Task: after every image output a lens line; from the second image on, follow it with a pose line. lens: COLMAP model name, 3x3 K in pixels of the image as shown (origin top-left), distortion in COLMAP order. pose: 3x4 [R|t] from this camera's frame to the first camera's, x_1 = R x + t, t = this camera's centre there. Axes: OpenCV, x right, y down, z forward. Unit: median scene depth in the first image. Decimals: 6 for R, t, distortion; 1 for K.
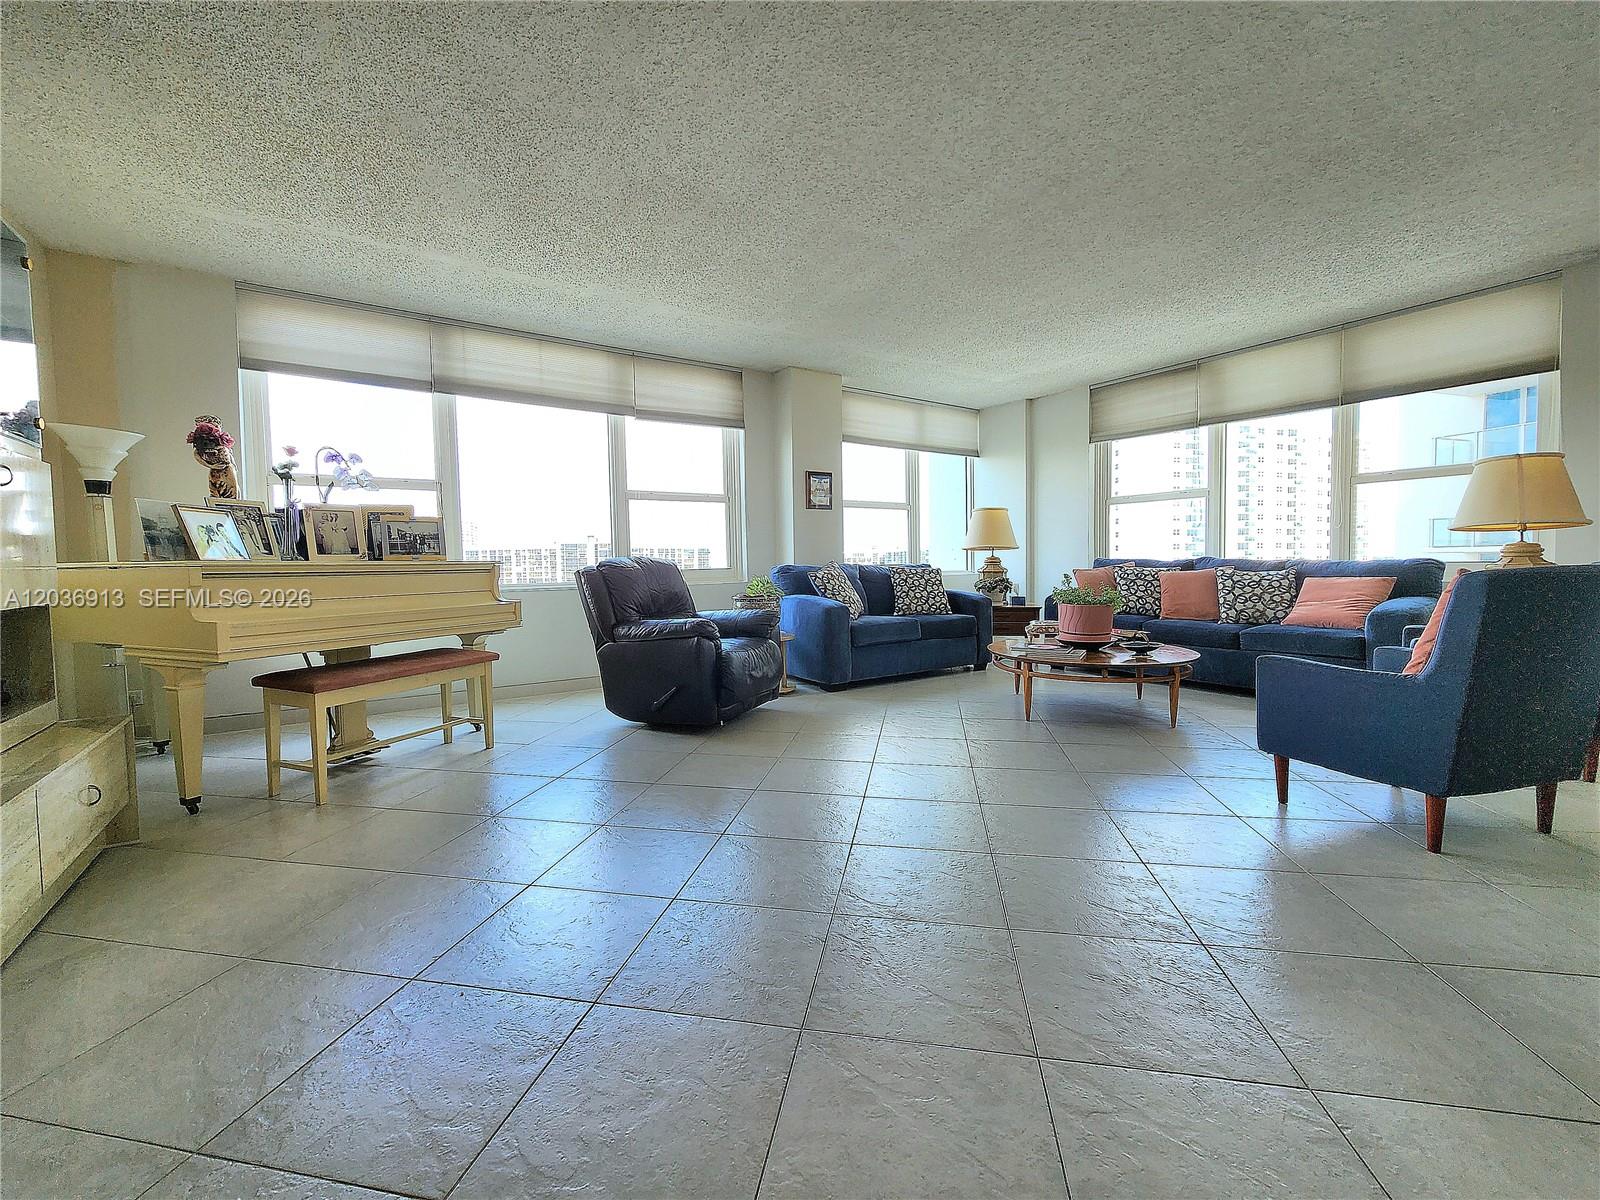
lens RADIAL K [[661.9, 0, 804.2], [0, 661.9, 591.8], [0, 0, 1]] dist [0.004842, -0.000535]
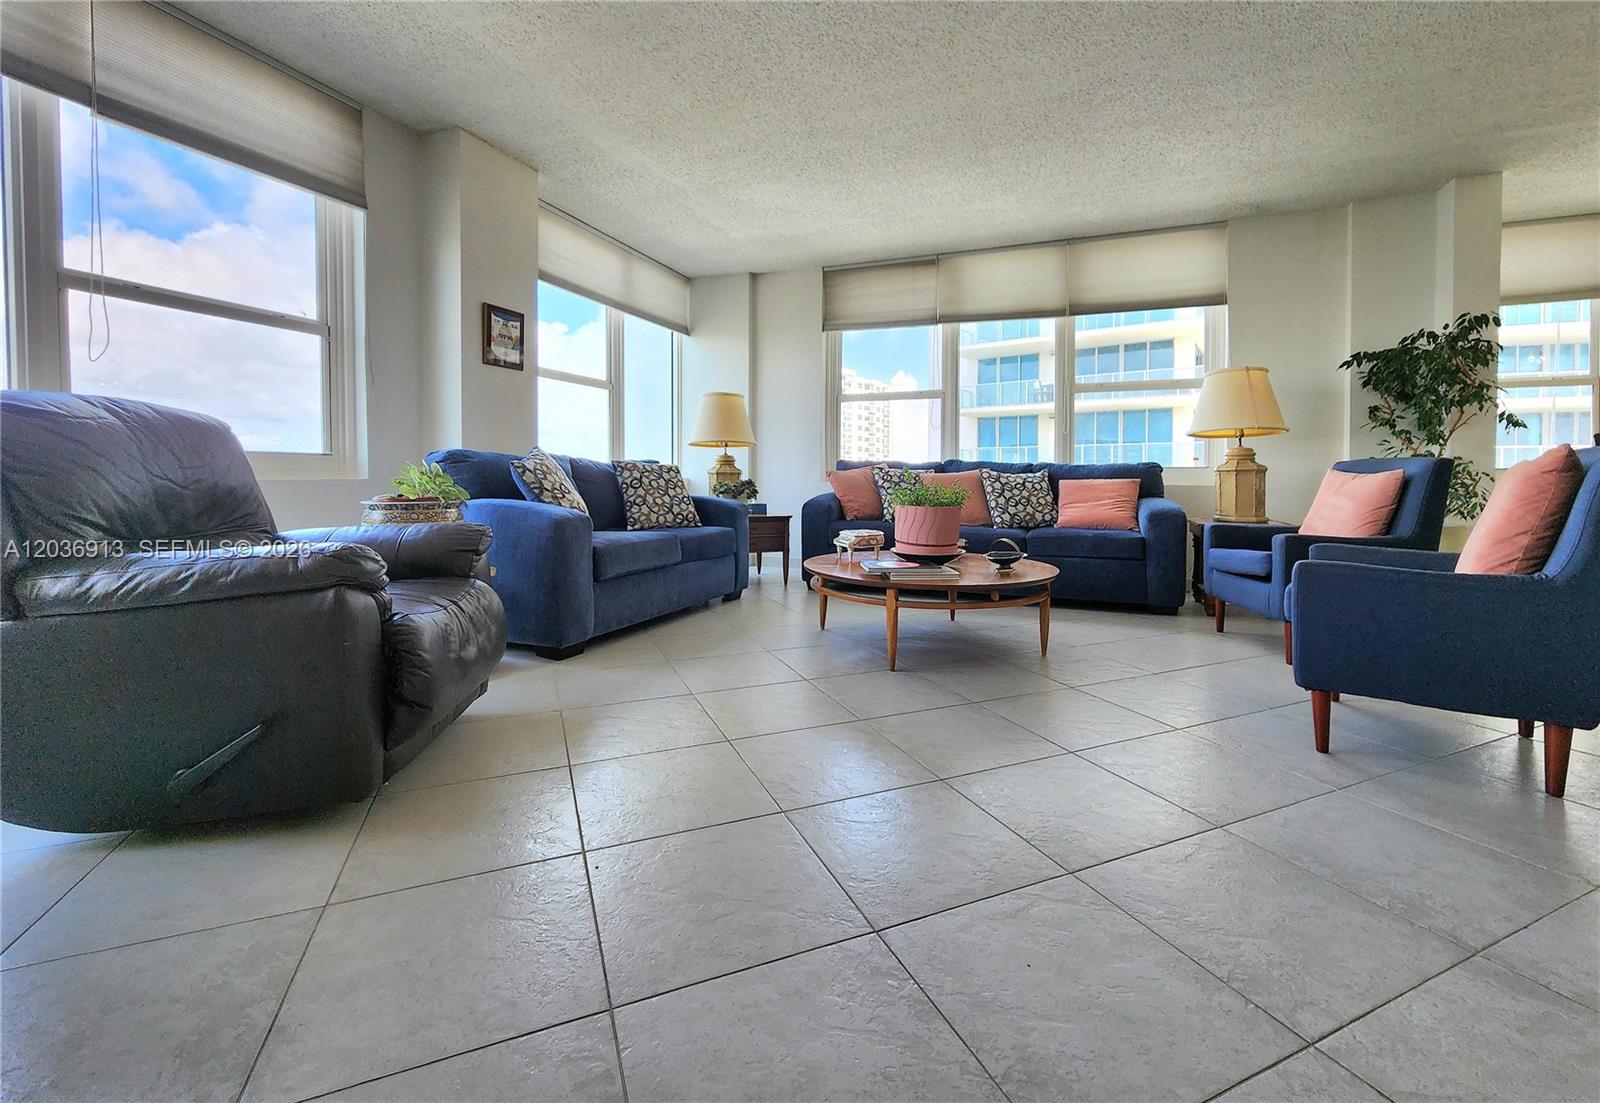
lens RADIAL K [[678.6, 0, 822.6], [0, 678.6, 489.4], [0, 0, 1]] dist [0.010000, -0.000092]
pose [[0.829217, 0.006975, 0.558884, -0.107769], [0.008626, 0.999643, -0.025274, 0.015164], [-0.558861, 0.025779, 0.828861, 0.354438]]
